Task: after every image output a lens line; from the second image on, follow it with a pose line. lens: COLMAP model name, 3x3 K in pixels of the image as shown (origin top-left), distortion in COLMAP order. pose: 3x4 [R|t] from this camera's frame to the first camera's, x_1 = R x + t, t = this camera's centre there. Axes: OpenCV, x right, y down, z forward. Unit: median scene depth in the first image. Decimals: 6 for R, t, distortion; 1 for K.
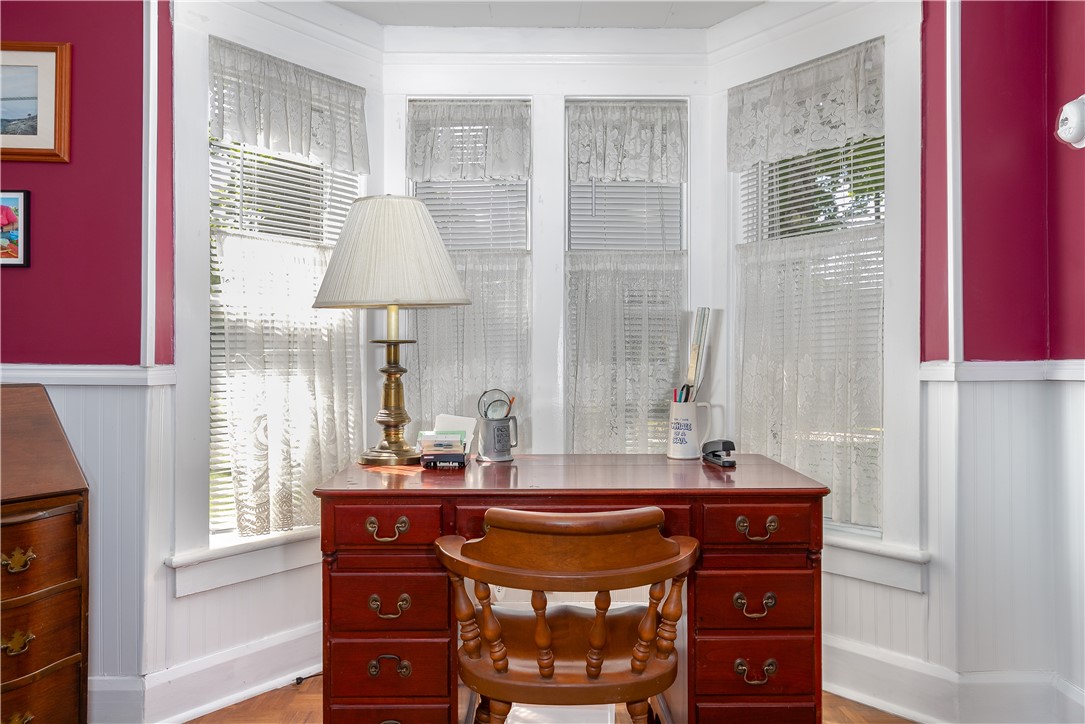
lens RADIAL K [[838.4, 0, 541.3], [0, 838.4, 357.6], [0, 0, 1]] dist [0.000092, -0.002529]
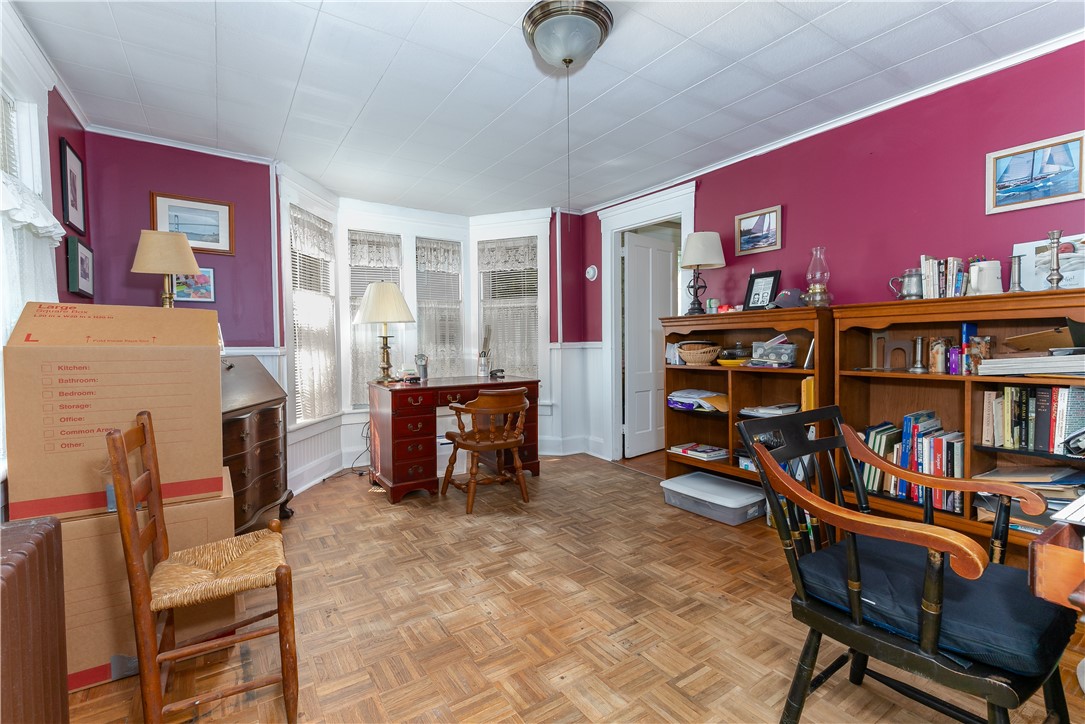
lens RADIAL K [[493.2, 0, 546.5], [0, 493.2, 360.5], [0, 0, 1]] dist [0.002623, 0.000571]
pose [[0.833295, -0.027499, 0.552145, -0.598136], [0.004863, 0.999088, 0.042419, -0.007491], [-0.552808, -0.032662, 0.832669, -0.557301]]
